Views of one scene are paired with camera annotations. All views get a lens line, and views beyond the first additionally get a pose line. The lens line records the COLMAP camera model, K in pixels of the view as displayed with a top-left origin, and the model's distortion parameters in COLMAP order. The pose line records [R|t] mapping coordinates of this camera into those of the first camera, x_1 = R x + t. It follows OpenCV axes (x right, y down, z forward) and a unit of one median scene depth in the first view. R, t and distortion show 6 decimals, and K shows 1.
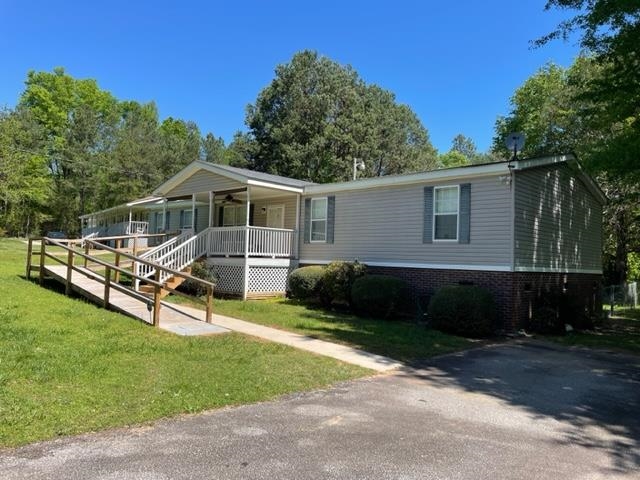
lens RADIAL K [[488.0, 0, 321.0], [0, 488.0, 239.3], [0, 0, 1]] dist [0.031169, -0.000881]
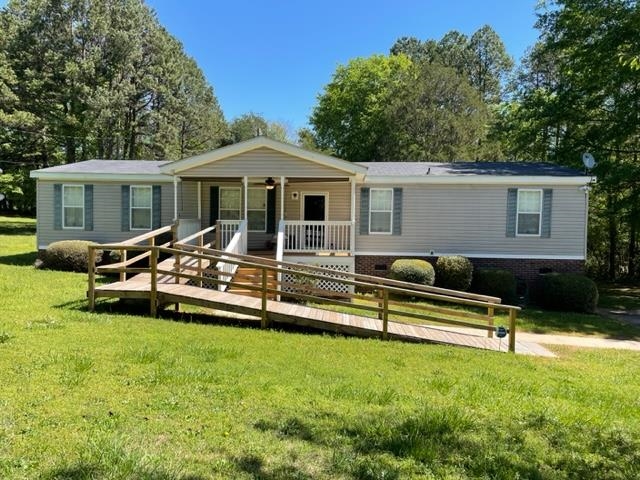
lens RADIAL K [[488.0, 0, 320.3], [0, 488.0, 241.4], [0, 0, 1]] dist [0.031169, -0.000881]
pose [[0.783805, -0.045313, 0.619352, -0.877859], [-0.019888, 0.994991, 0.097965, -0.088285], [-0.620689, -0.089103, 0.778978, 0.368922]]
